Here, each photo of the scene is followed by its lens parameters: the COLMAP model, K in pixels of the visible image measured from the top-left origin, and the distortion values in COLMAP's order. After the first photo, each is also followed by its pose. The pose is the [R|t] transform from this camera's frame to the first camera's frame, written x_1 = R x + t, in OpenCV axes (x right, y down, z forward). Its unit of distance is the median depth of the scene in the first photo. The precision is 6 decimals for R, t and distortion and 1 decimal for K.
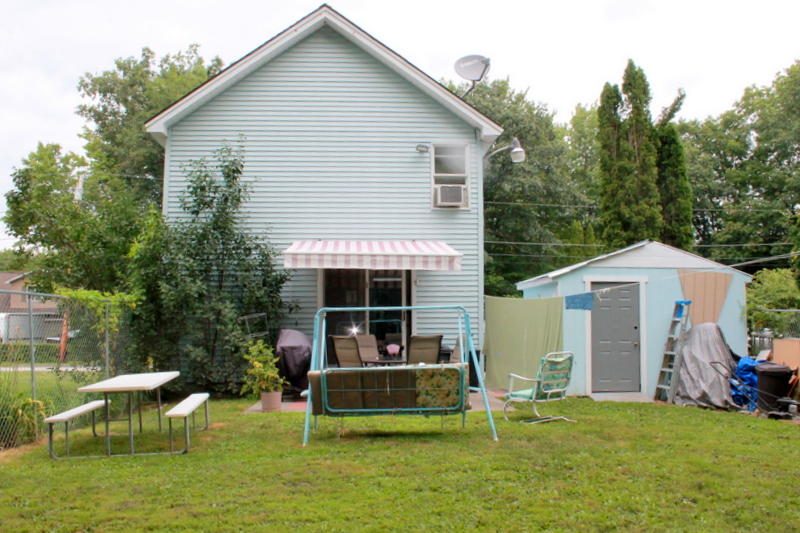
lens RADIAL K [[676.0, 0, 400.0], [0, 676.0, 266.5], [0, 0, 1]] dist [-0.184147, 0.121678]
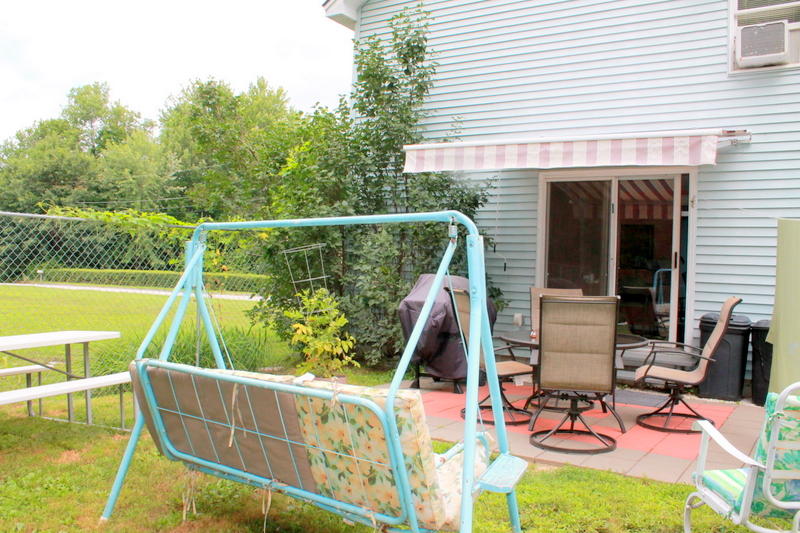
lens RADIAL K [[676.0, 0, 400.0], [0, 676.0, 266.5], [0, 0, 1]] dist [-0.184147, 0.121678]
pose [[0.812953, 0.027826, -0.581664, 0.177800], [0.016238, 0.997386, 0.070408, 0.043035], [0.582103, -0.066684, 0.810376, 0.497993]]
